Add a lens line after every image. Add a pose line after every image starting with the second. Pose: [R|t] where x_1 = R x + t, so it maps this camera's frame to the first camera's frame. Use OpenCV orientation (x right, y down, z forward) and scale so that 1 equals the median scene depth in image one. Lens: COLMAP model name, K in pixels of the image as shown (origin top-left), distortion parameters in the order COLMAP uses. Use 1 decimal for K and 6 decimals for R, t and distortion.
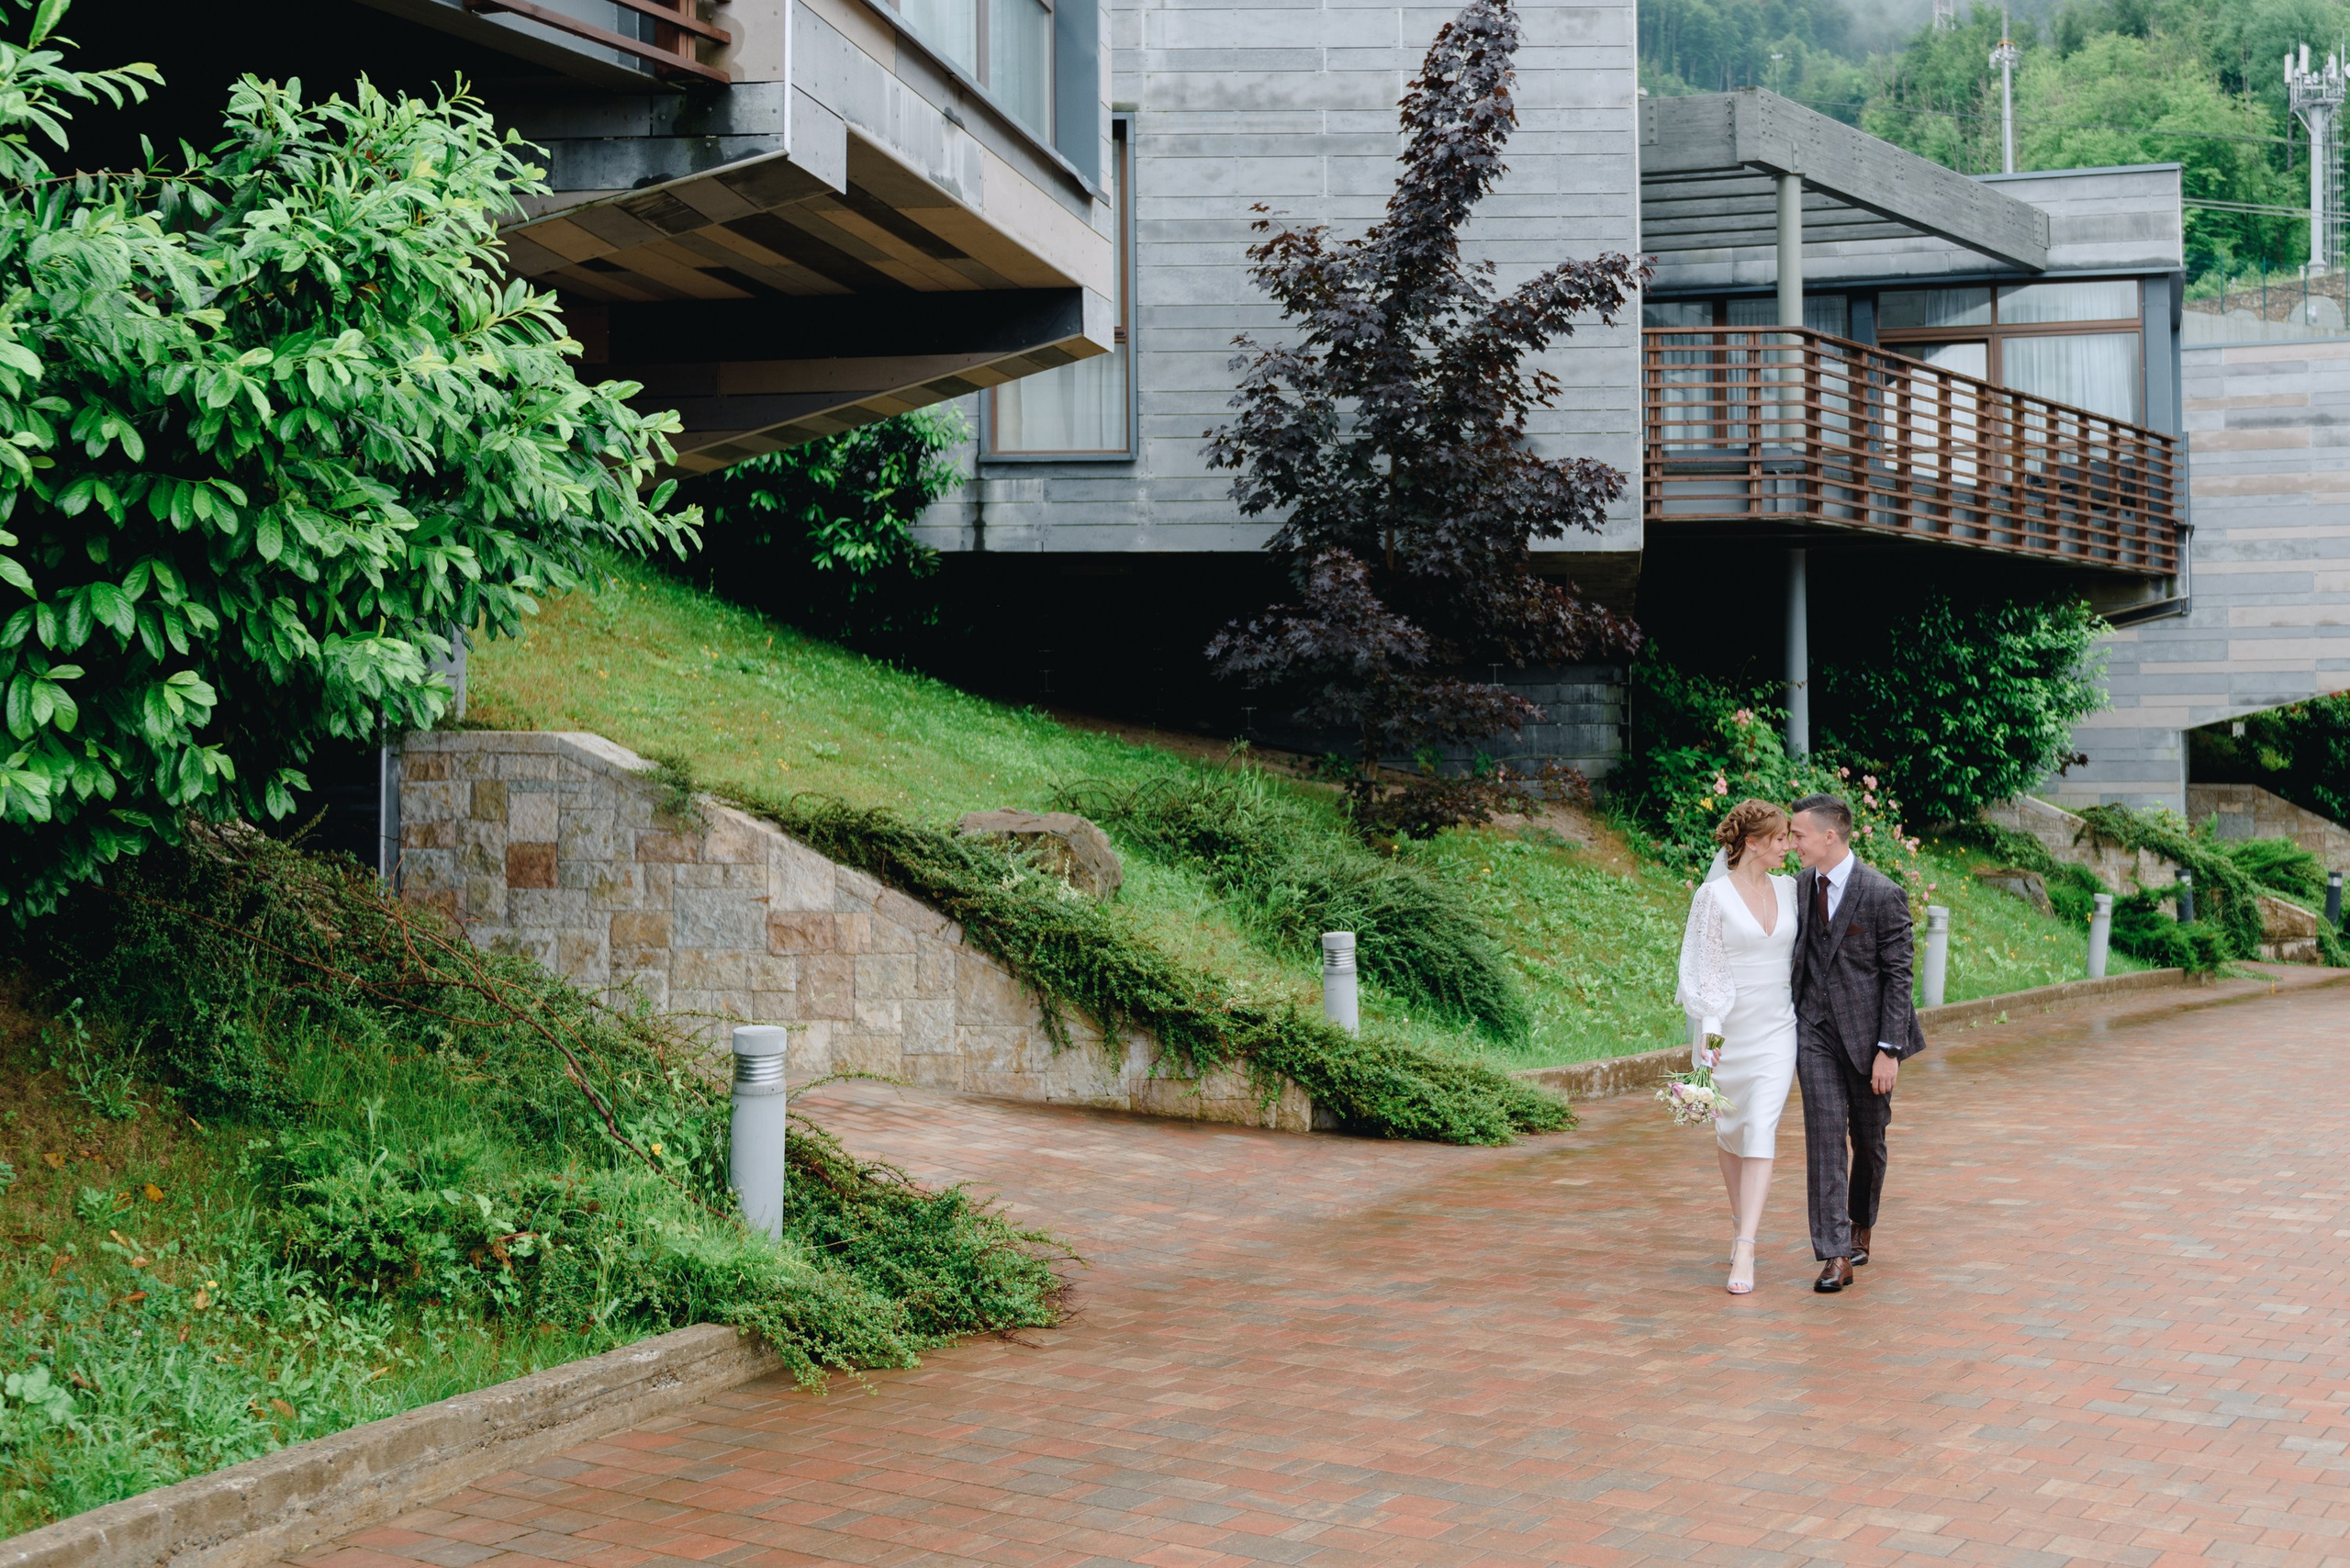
lens RADIAL K [[2658.6, 0, 1392.6], [0, 2658.6, 657.0], [0, 0, 1]] dist [-0.021295, 0.000000]
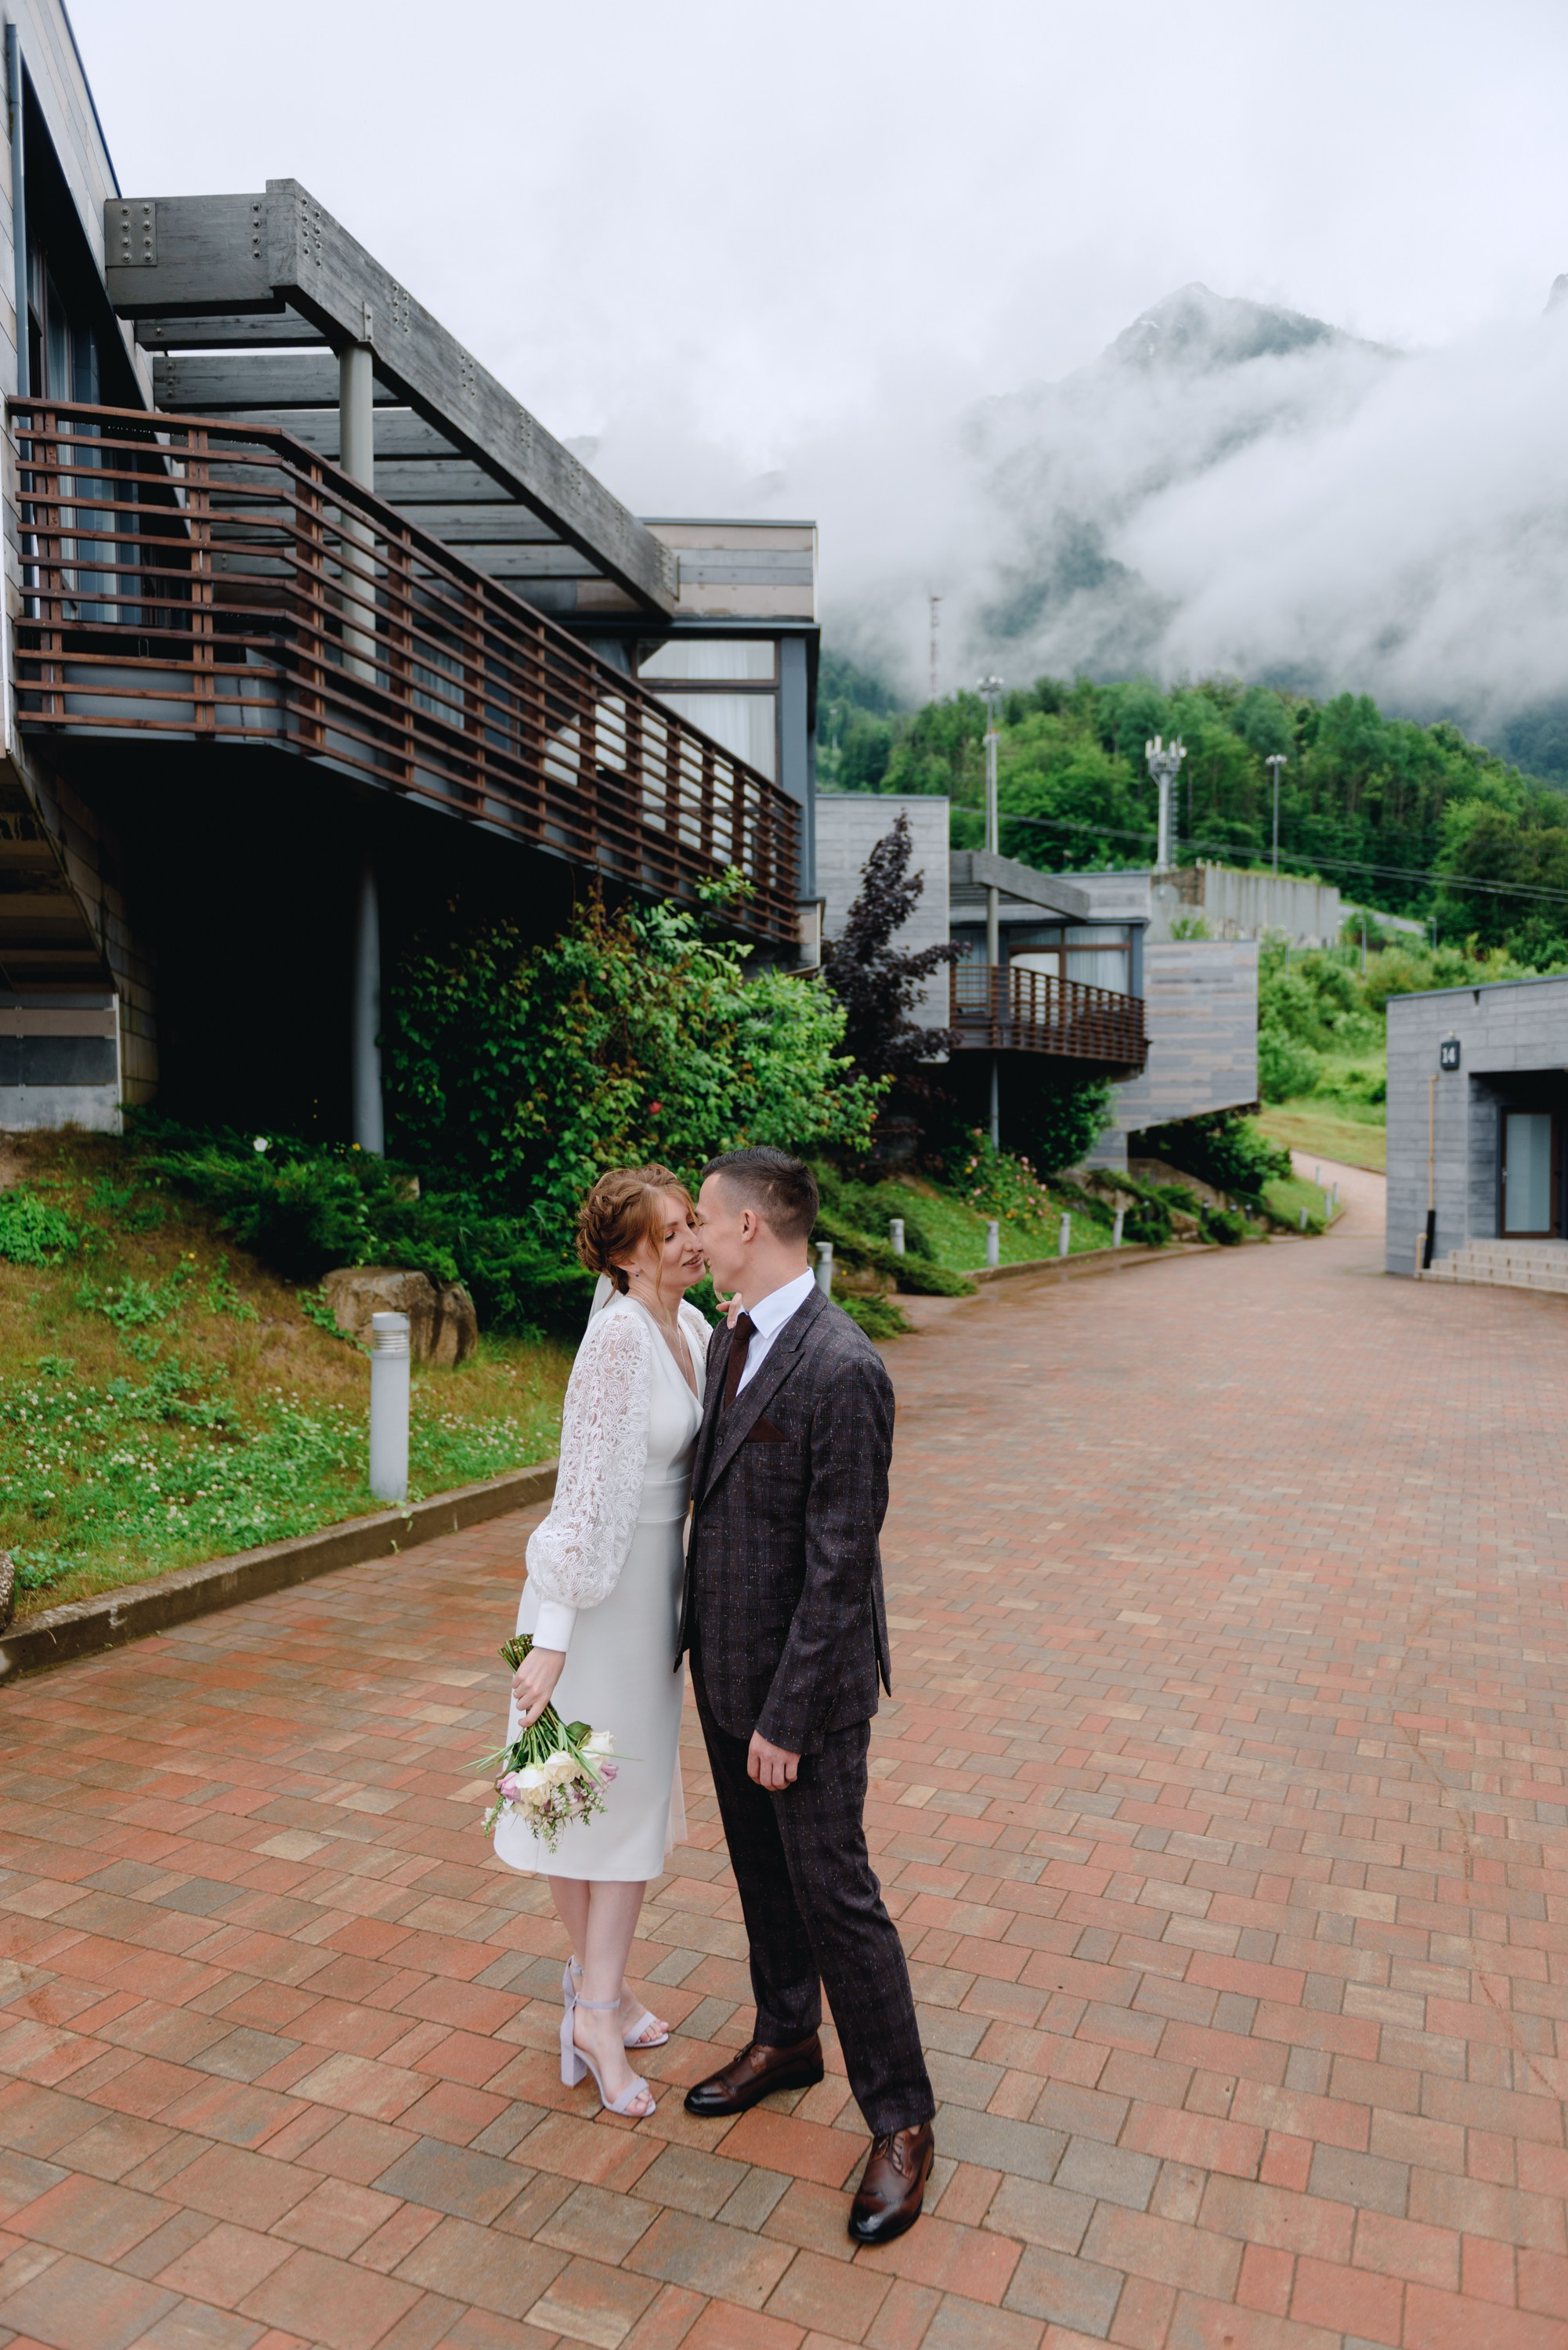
lens RADIAL K [[1631.7, 0, 786.1], [0, 1631.7, 1179.9], [0, 0, 1]] dist [0.005193, -0.002306]
pose [[0.992380, -0.001211, 0.123207, -0.240247], [-0.006771, 0.997905, 0.064341, -0.029855], [-0.123027, -0.064685, 0.990293, -0.437934]]
